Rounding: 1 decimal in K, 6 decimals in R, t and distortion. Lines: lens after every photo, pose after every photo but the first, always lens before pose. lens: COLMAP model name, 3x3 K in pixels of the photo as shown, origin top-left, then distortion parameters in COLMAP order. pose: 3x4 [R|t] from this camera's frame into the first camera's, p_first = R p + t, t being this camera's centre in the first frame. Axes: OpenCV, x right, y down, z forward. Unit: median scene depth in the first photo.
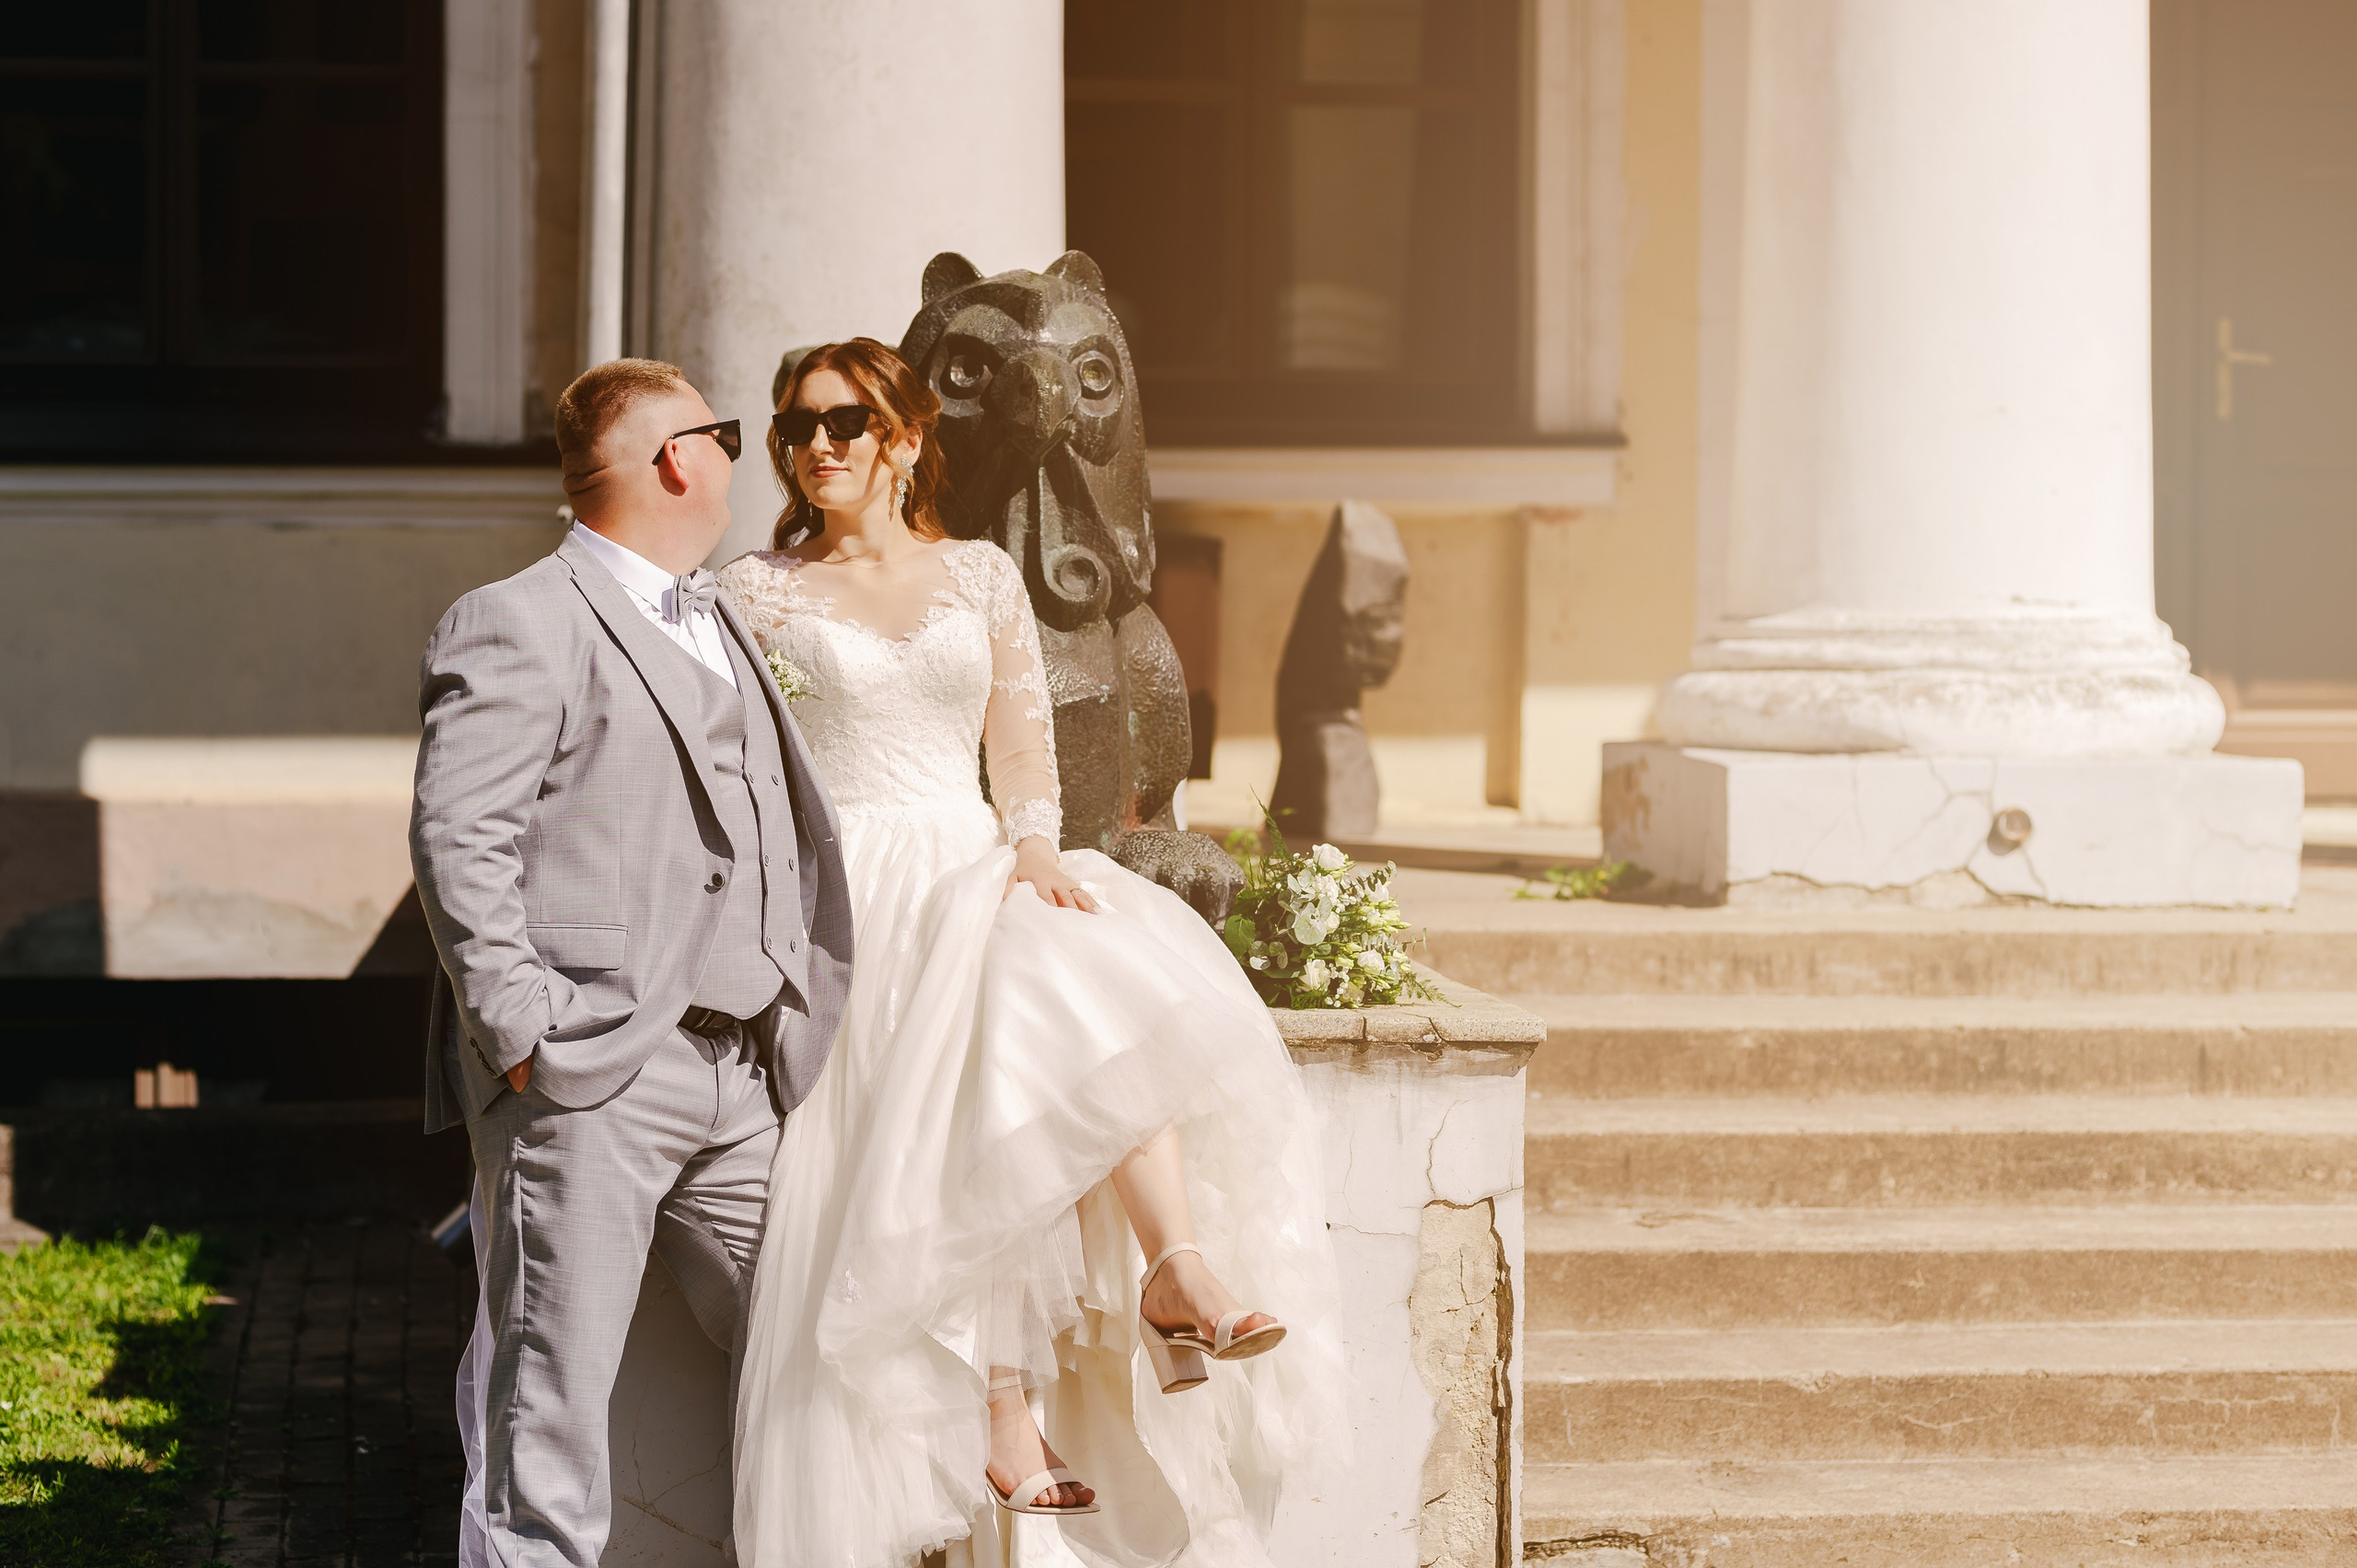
lens RADIAL K [[5516.5, 0, 1114.6], [0, 5516.5, 779.9], [0, 0, 1]] dist [-0.009149, -0.427435]
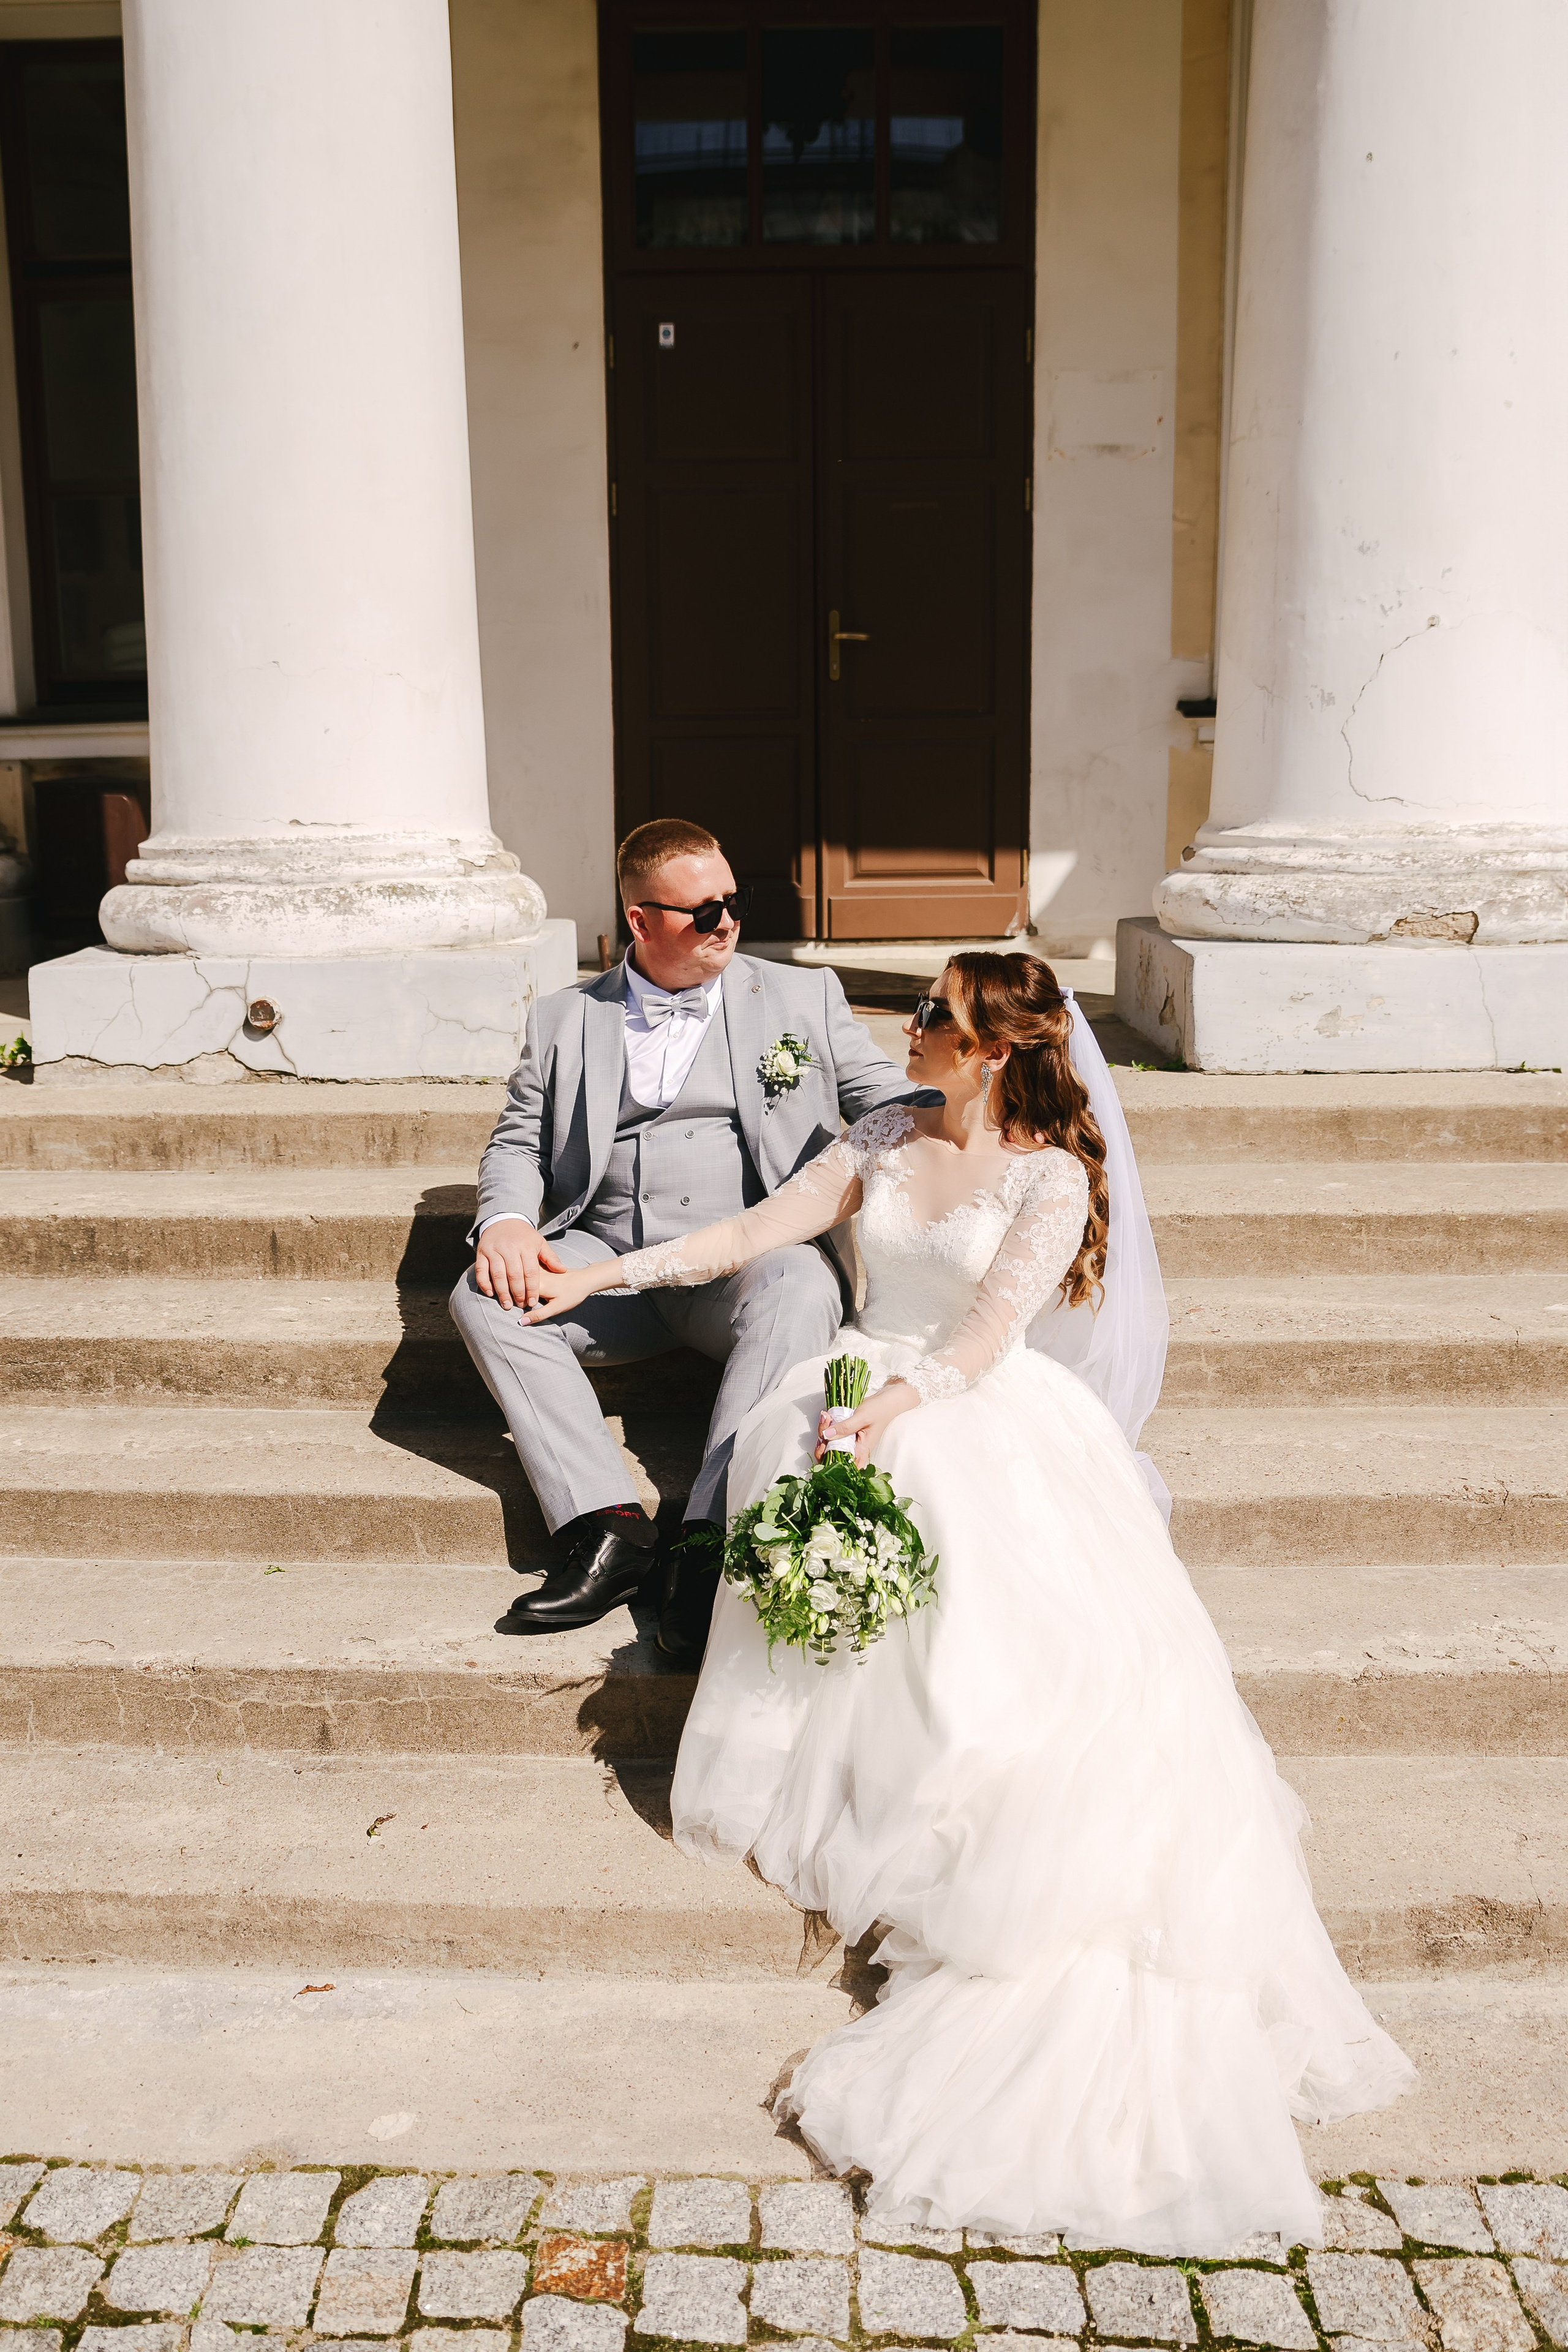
lens RADIAL K [[1957.3, 0, 665.9], [0, 1957.3, 1176.7], [0, 0, 1]] dist [-0.099385, -0.003677]
pose [[0.981170, 0.014341, -0.192614, 0.339331], [0.016427, 0.987430, 0.157201, -0.022617], [0.192447, -0.157405, 0.968601, 0.617429]]
